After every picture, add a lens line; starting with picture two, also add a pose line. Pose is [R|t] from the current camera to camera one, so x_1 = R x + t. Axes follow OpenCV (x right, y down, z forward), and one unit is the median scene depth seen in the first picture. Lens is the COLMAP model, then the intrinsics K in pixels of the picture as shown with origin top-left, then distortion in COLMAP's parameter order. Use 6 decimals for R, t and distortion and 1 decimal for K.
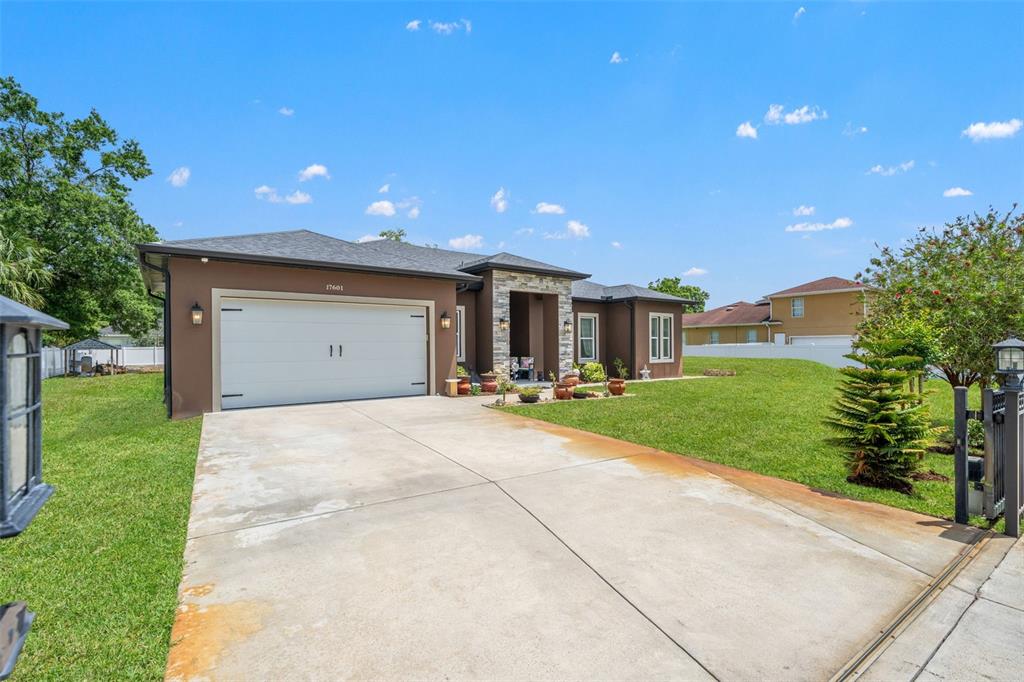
lens RADIAL K [[491.7, 0, 510.8], [0, 491.7, 331.8], [0, 0, 1]] dist [-0.000607, -0.000075]
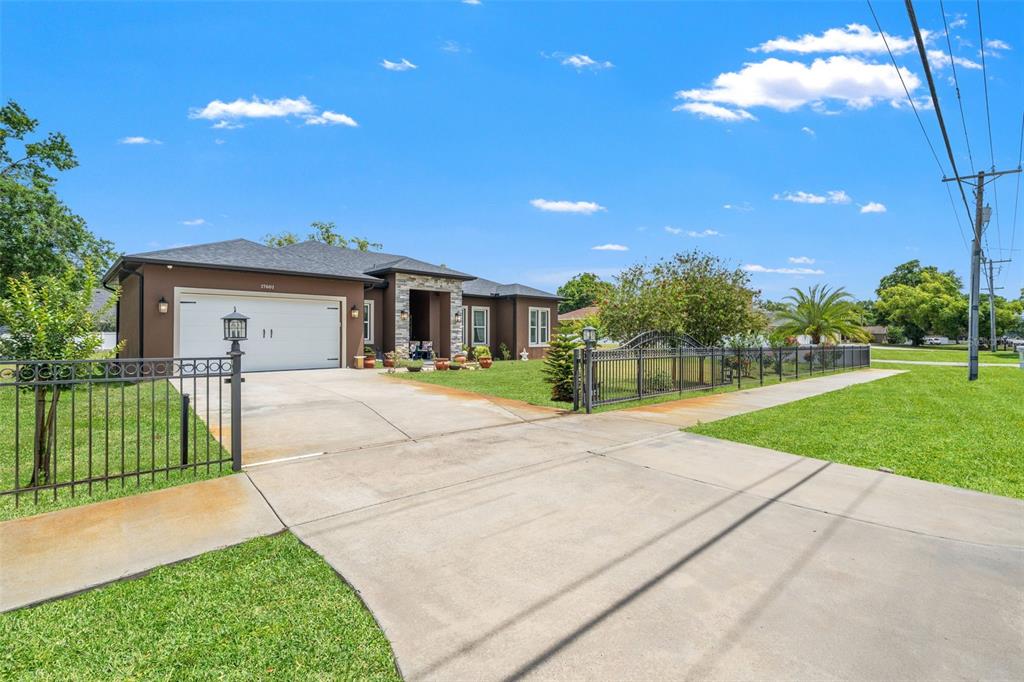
lens RADIAL K [[491.7, 0, 510.8], [0, 491.7, 331.8], [0, 0, 1]] dist [-0.000607, -0.000075]
pose [[0.992304, 0.007639, 0.123590, 0.096039], [-0.010090, 0.999764, 0.019219, 0.000818], [-0.123414, -0.020318, 0.992147, -0.292306]]
